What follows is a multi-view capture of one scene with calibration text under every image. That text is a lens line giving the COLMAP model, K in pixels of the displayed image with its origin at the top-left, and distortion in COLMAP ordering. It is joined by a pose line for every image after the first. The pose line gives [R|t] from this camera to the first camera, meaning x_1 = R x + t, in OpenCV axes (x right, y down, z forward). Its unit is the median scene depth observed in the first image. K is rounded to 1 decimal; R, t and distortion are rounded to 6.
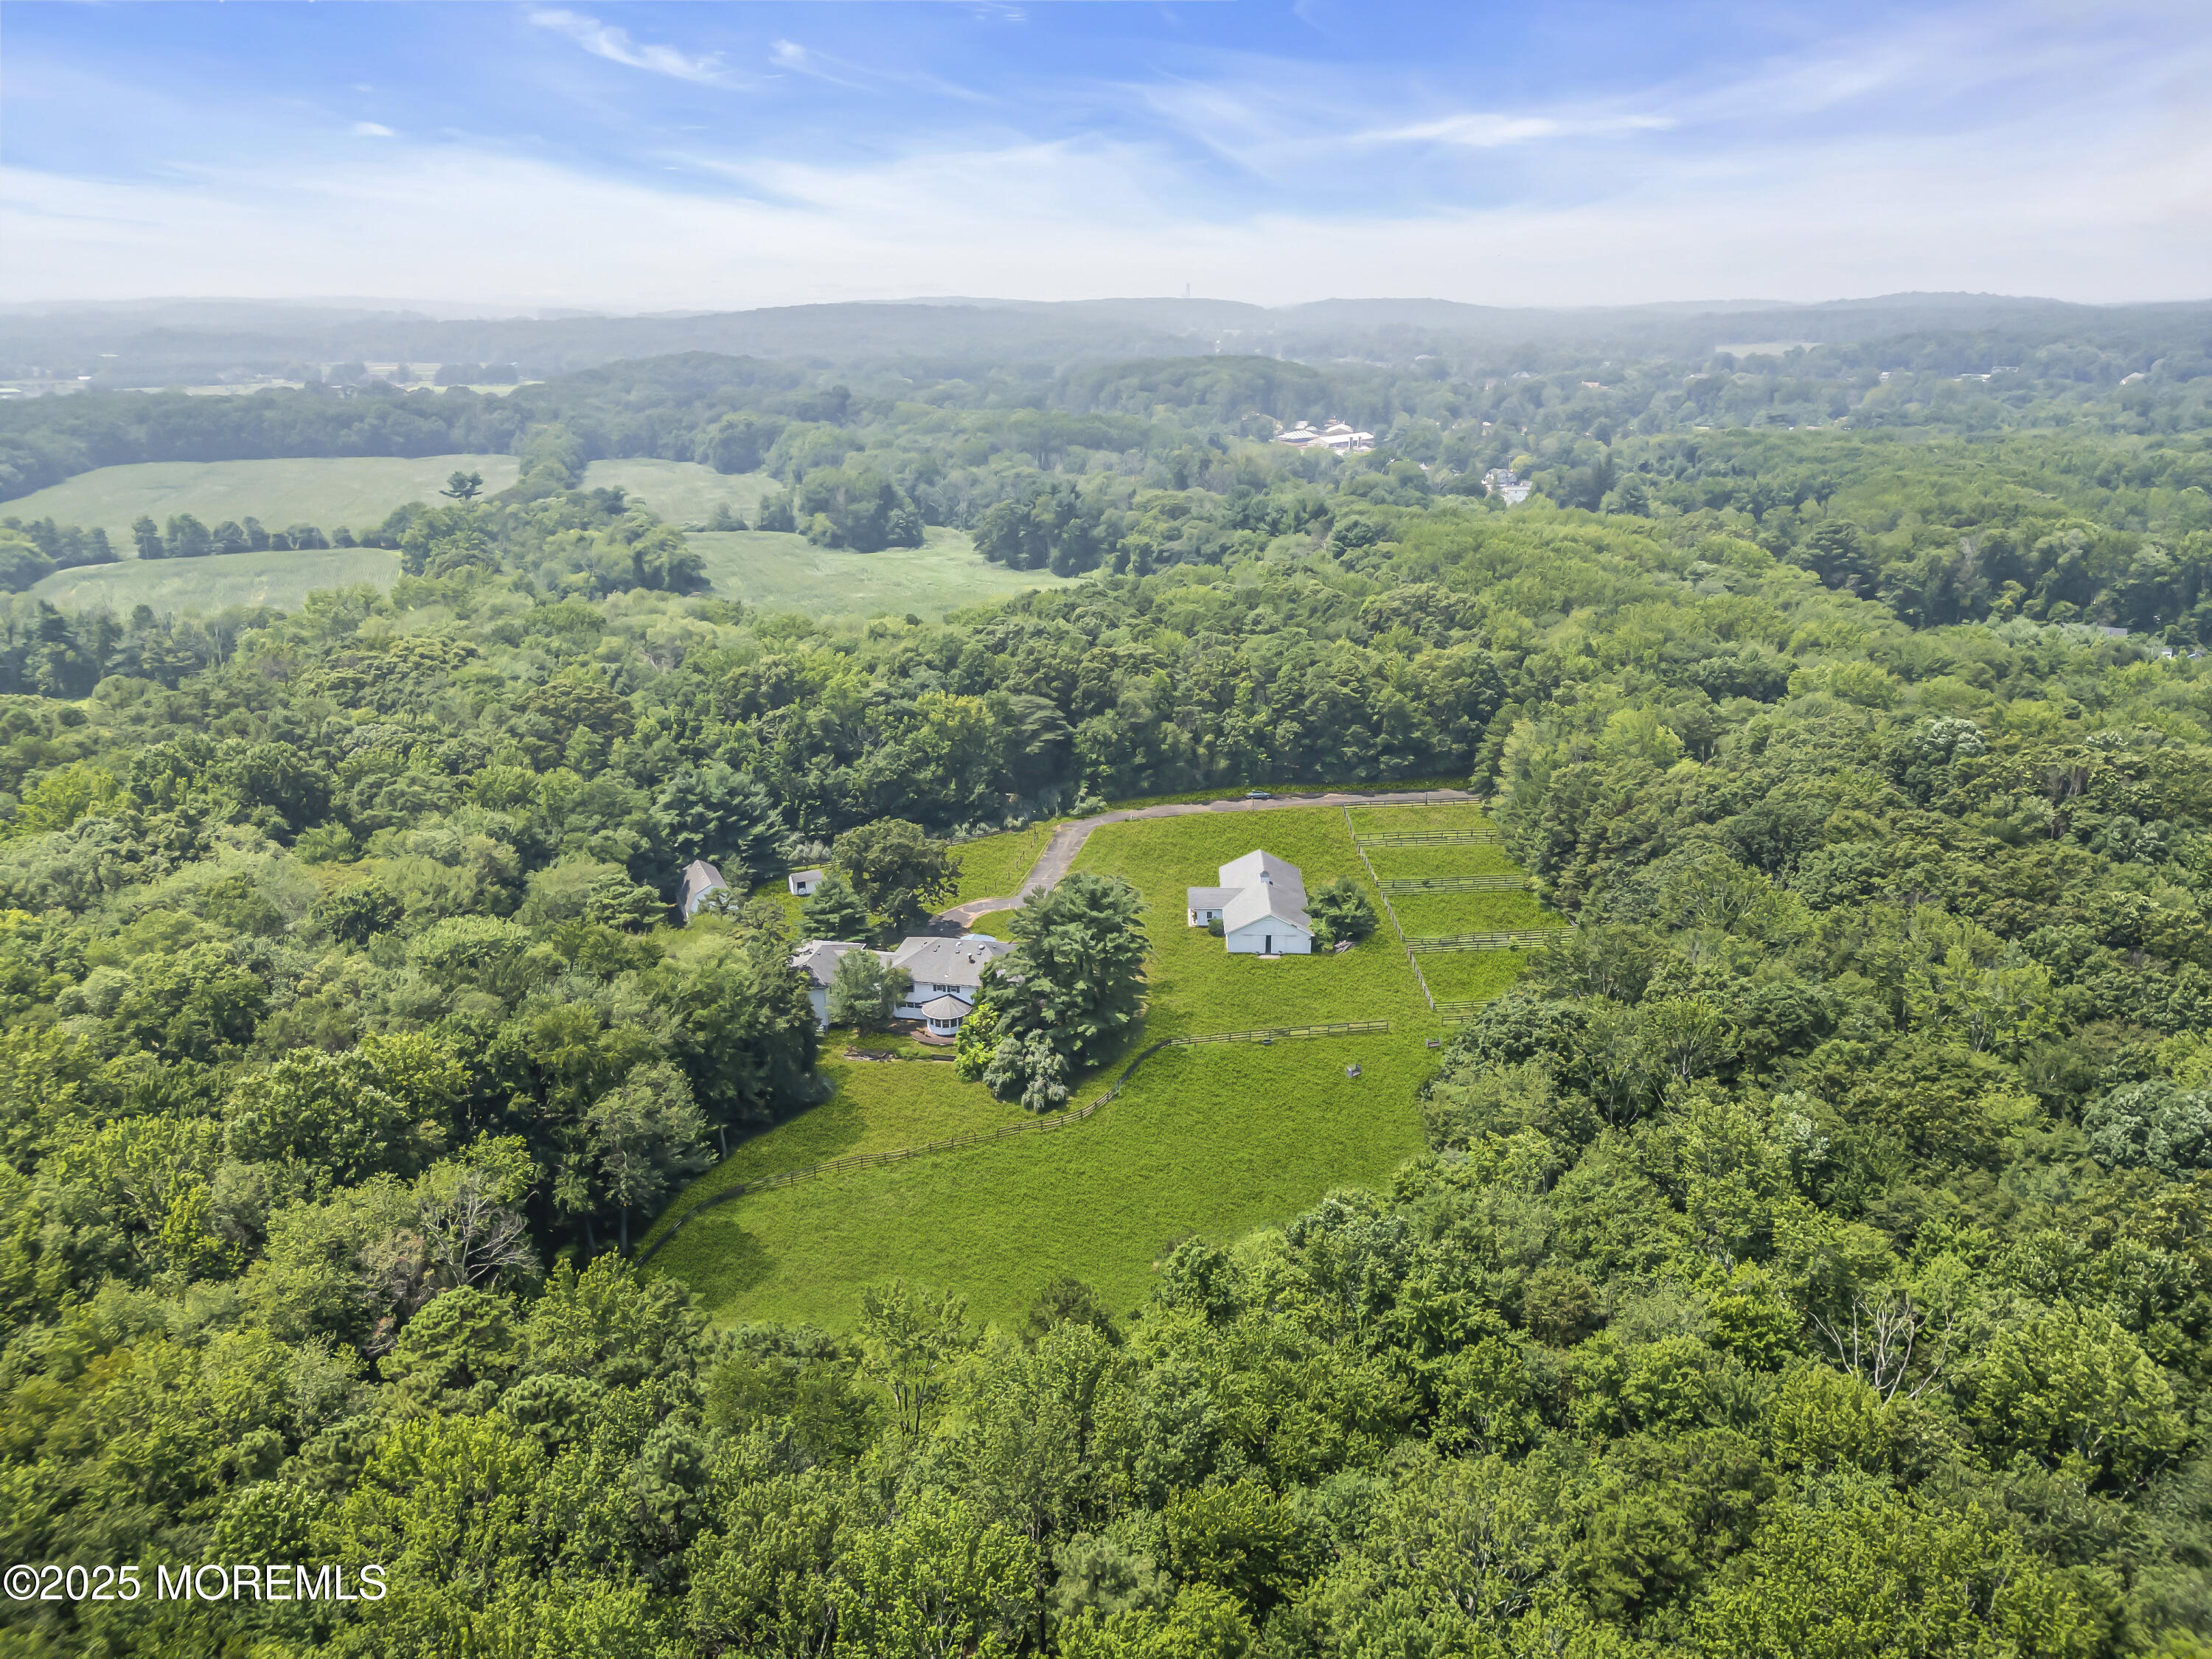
lens RADIAL K [[1535.2, 0, 1106.0], [0, 1535.2, 829.5], [0, 0, 1]] dist [0.105591, -0.130040]
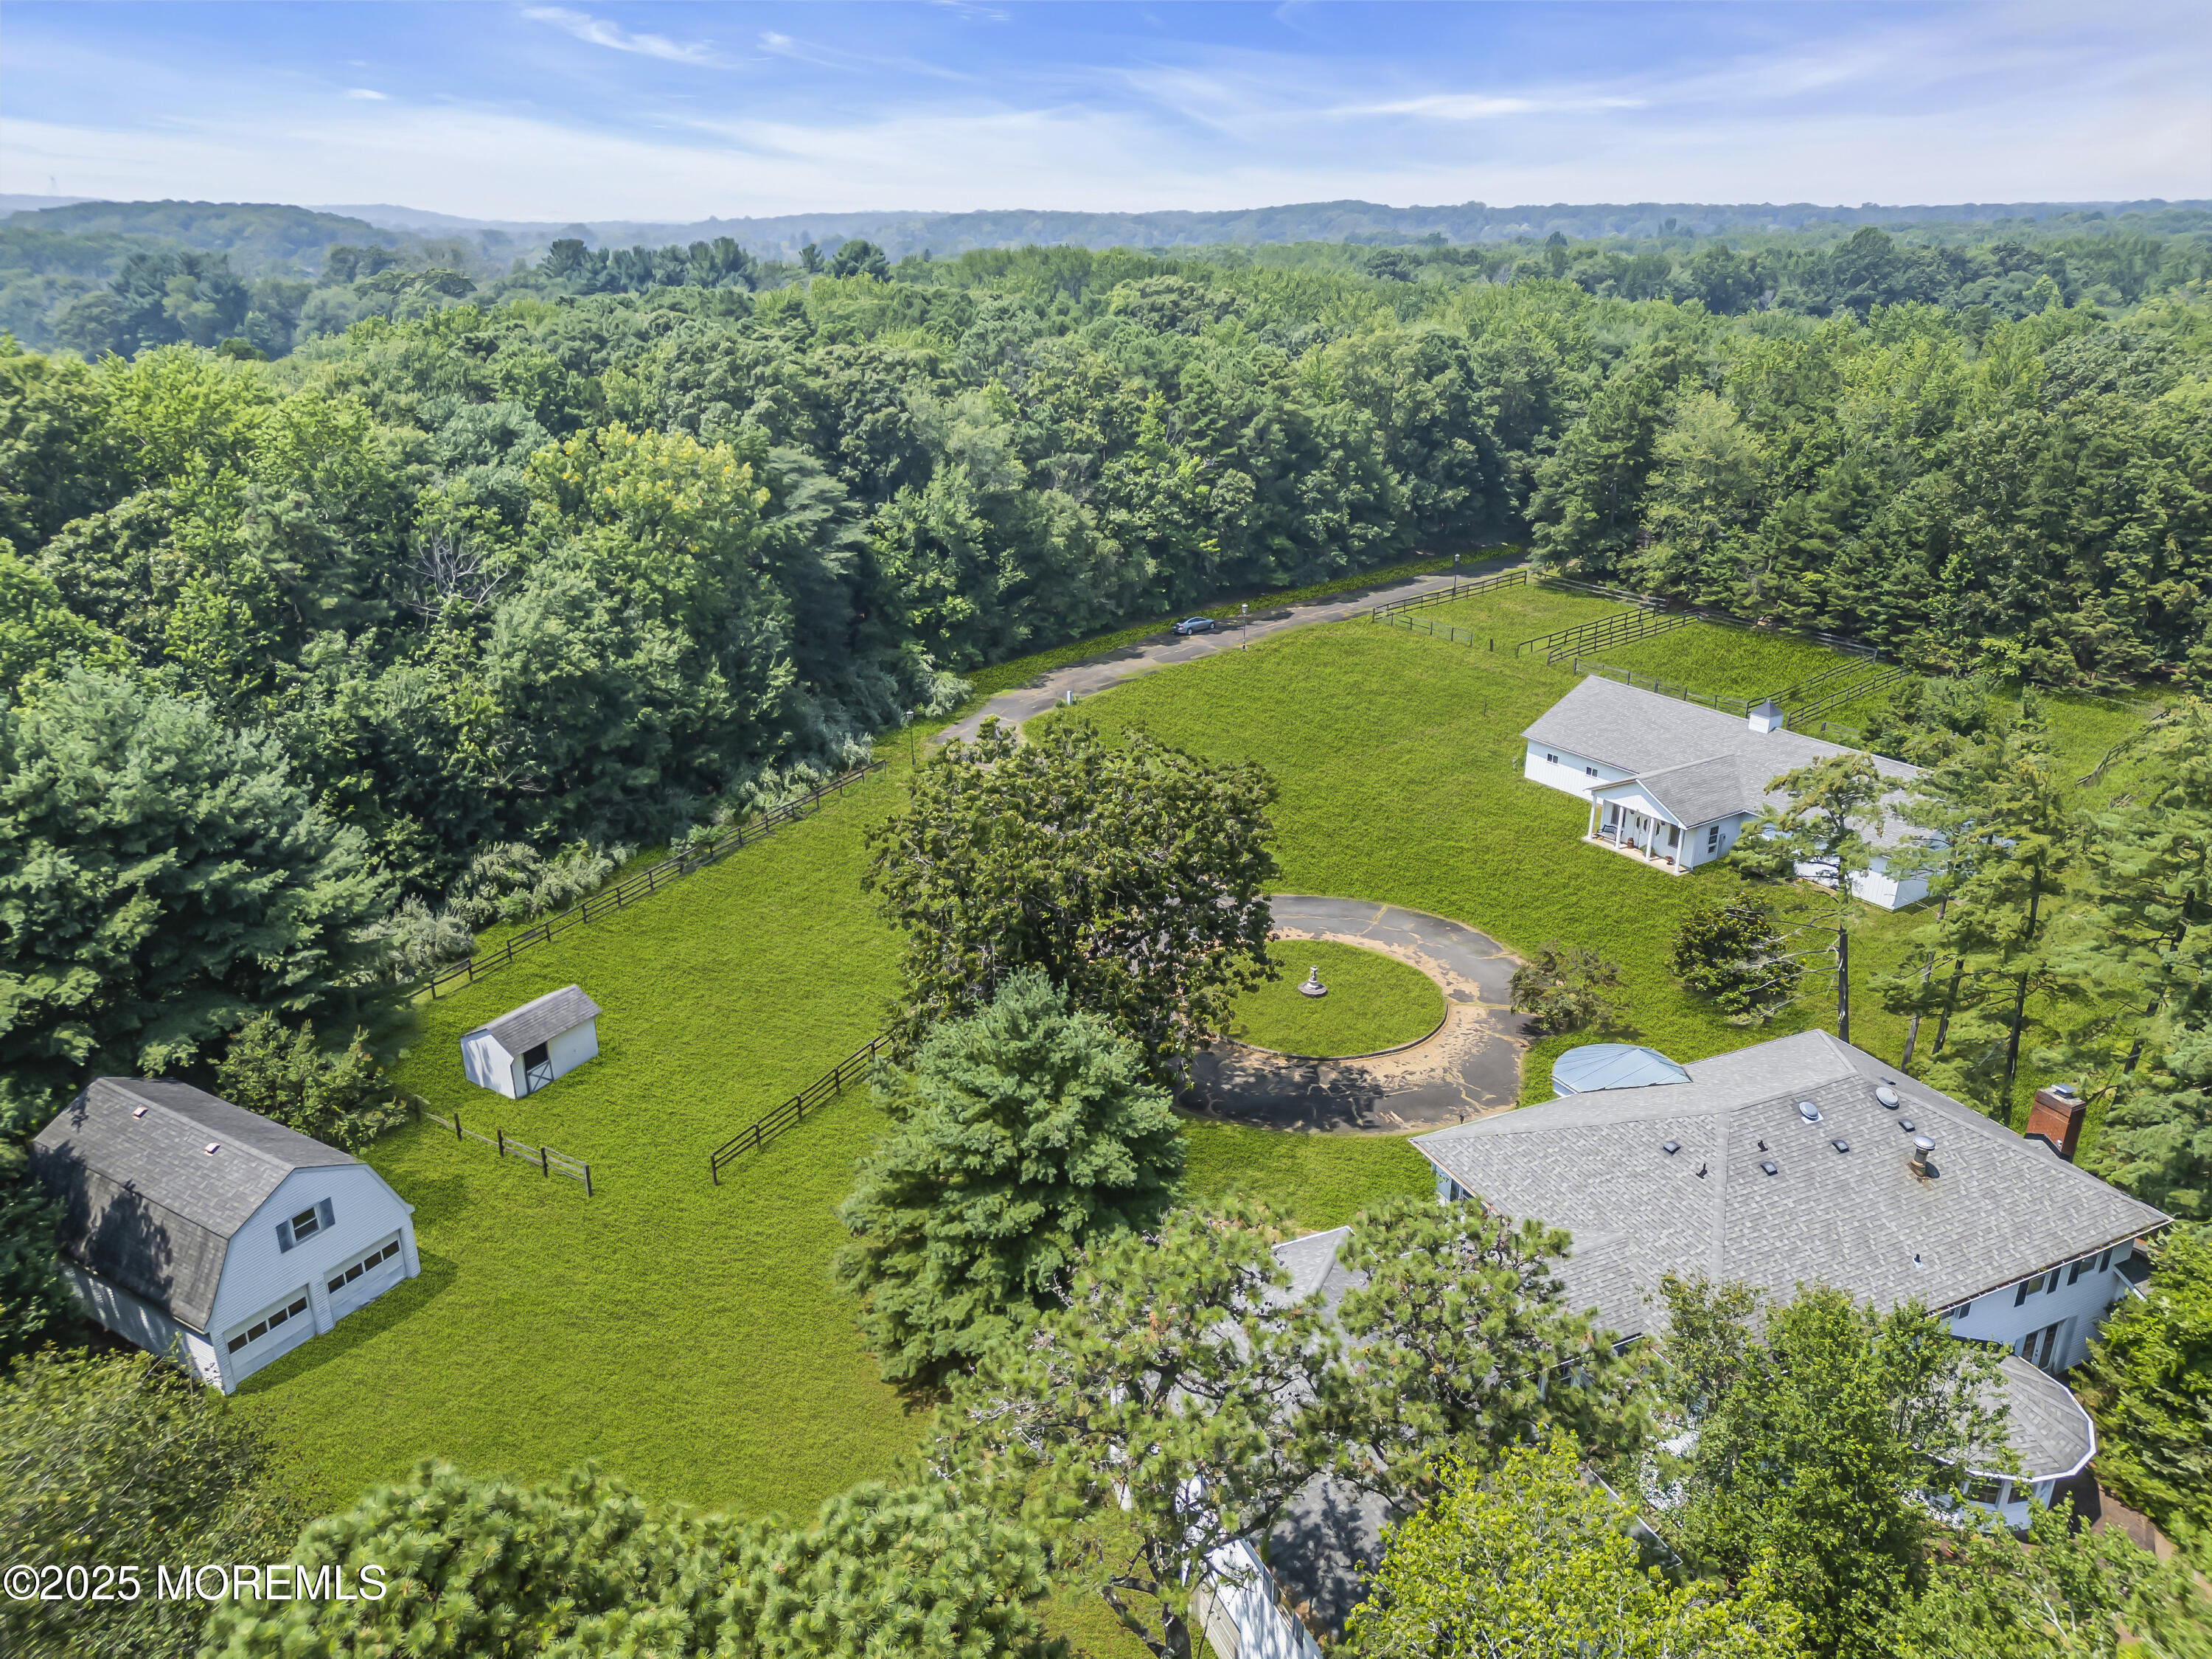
lens RADIAL K [[1537.0, 0, 1112.7], [0, 1537.0, 834.4], [0, 0, 1]] dist [0.080903, -0.086811]
pose [[0.811527, -0.208105, 0.546001, -0.241123], [0.186201, 0.977817, 0.095938, -0.009564], [-0.553854, 0.023810, 0.832274, 0.663036]]
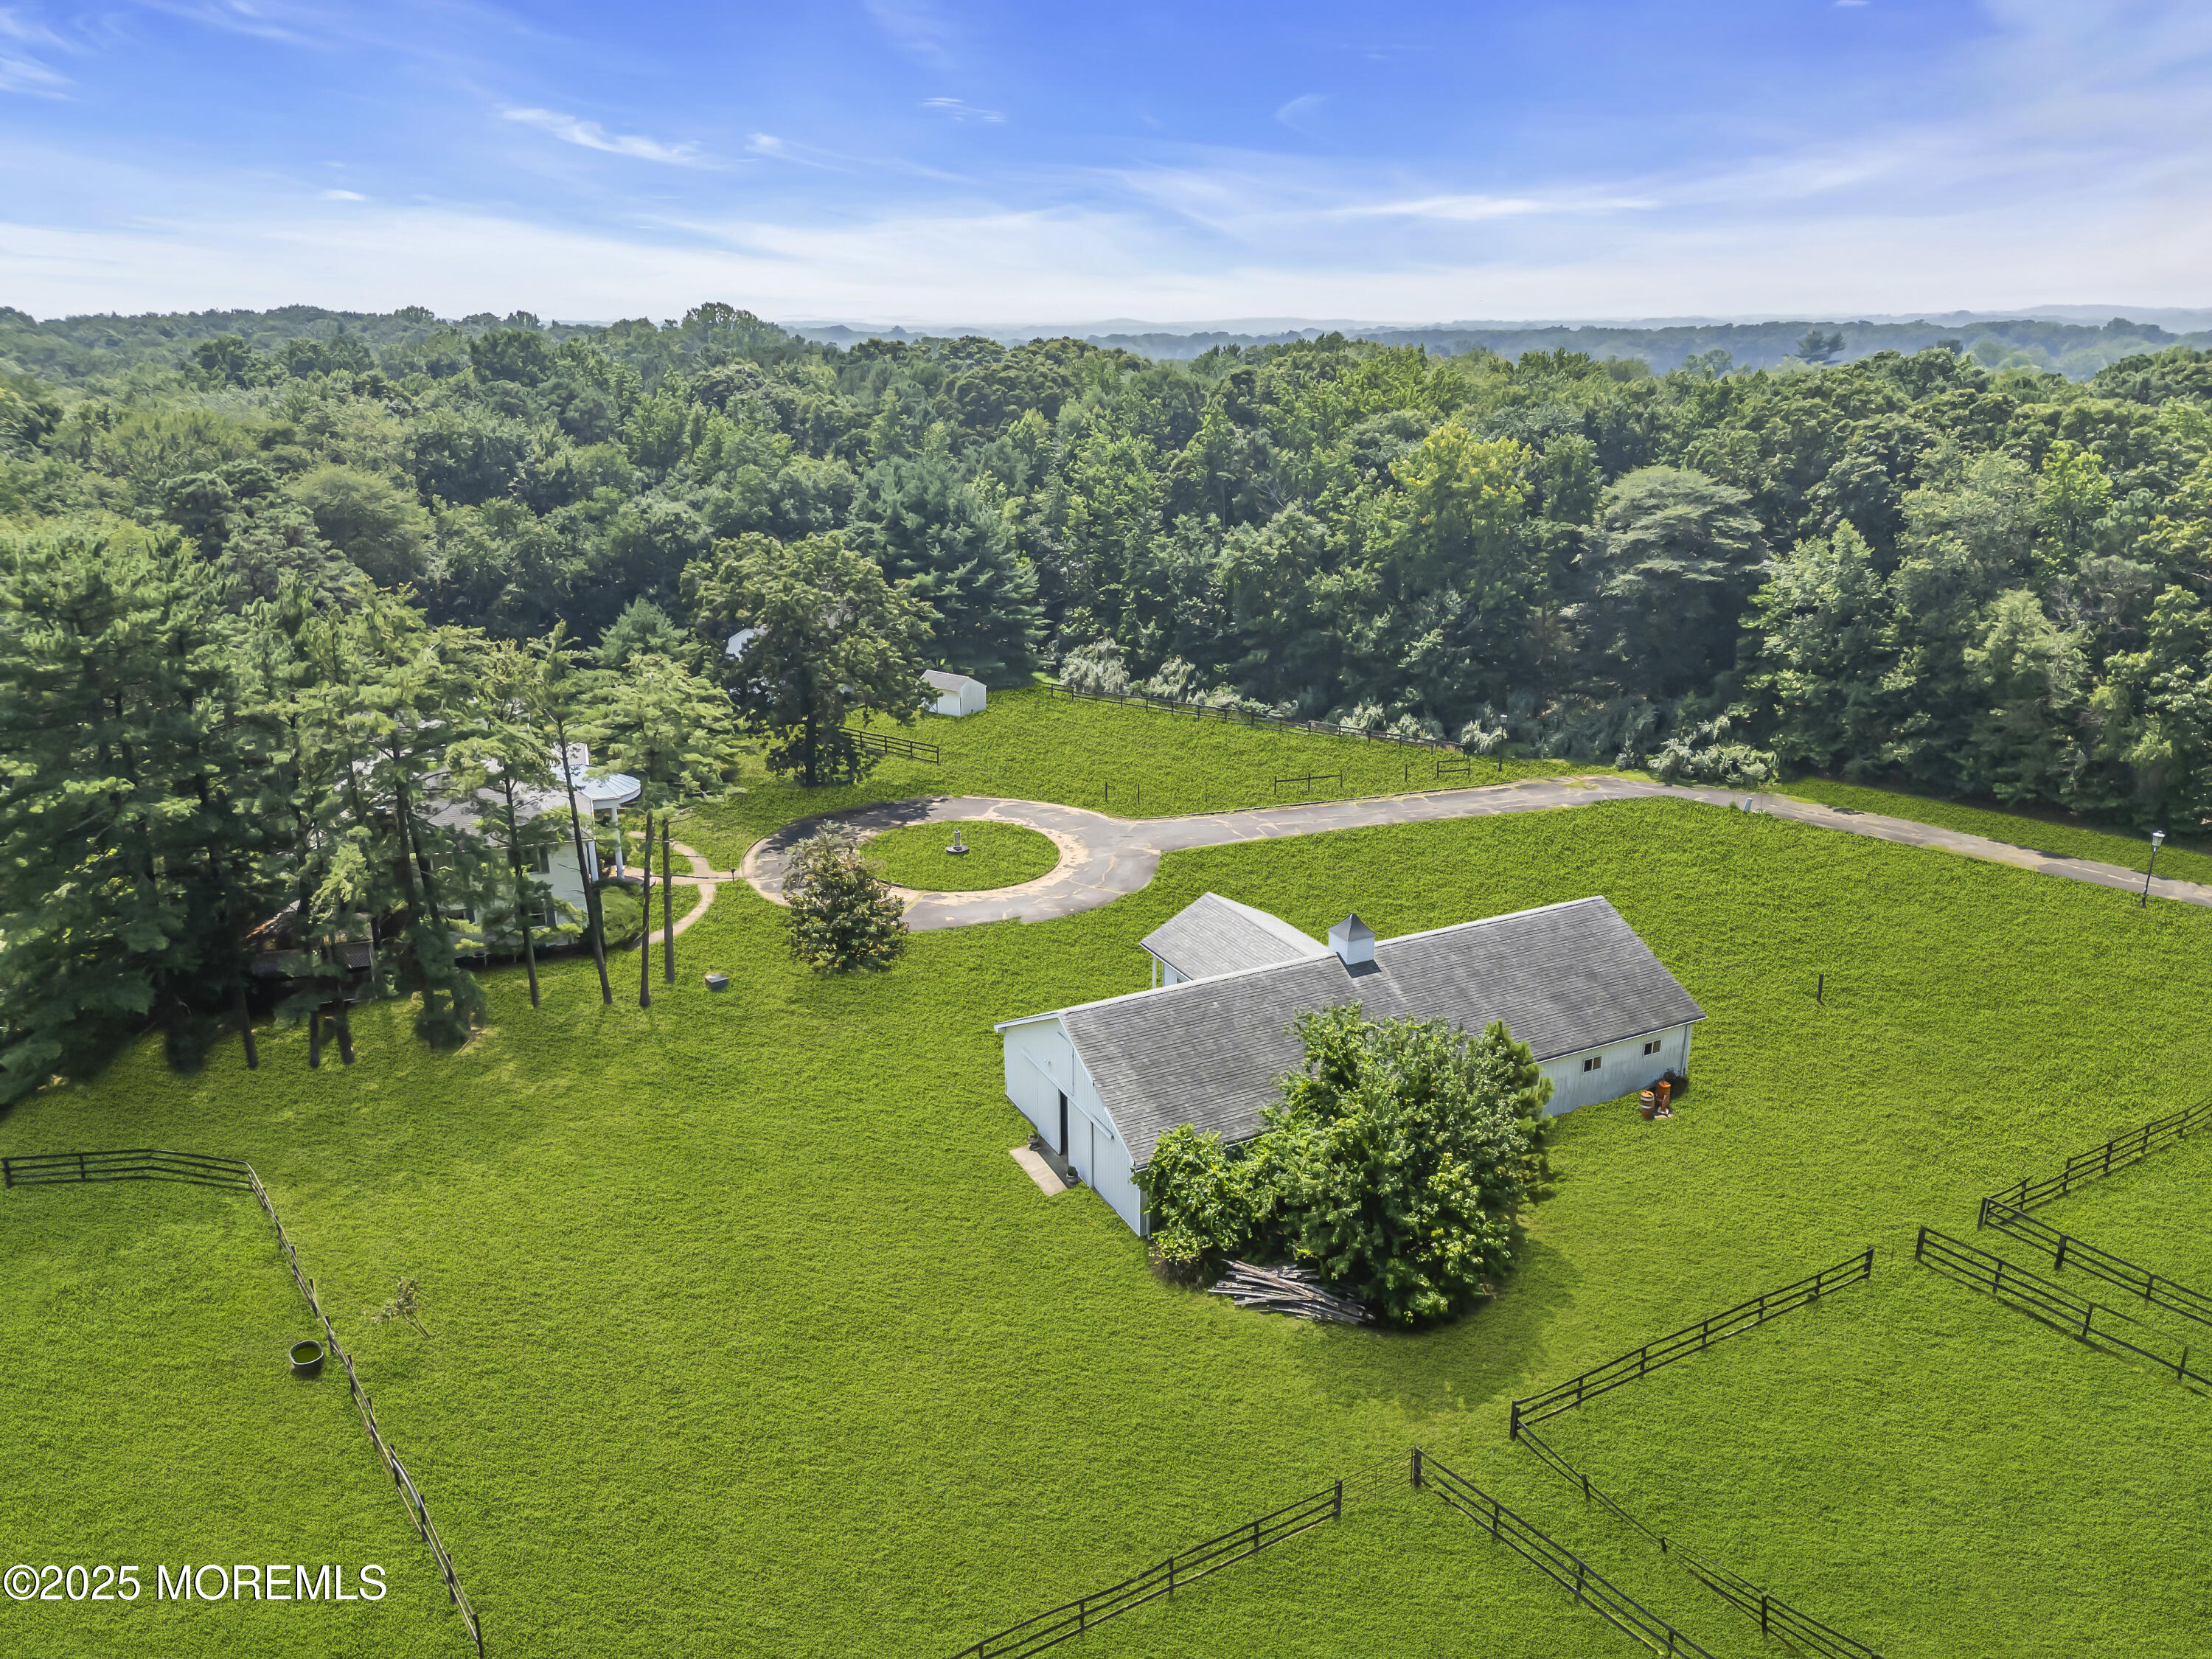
lens RADIAL K [[1535.2, 0, 1106.0], [0, 1535.2, 829.5], [0, 0, 1]] dist [0.105591, -0.130040]
pose [[0.492886, 0.274330, -0.825716, 0.266850], [-0.286960, 0.947151, 0.143382, -0.012210], [0.821412, 0.166277, 0.545559, 0.716707]]
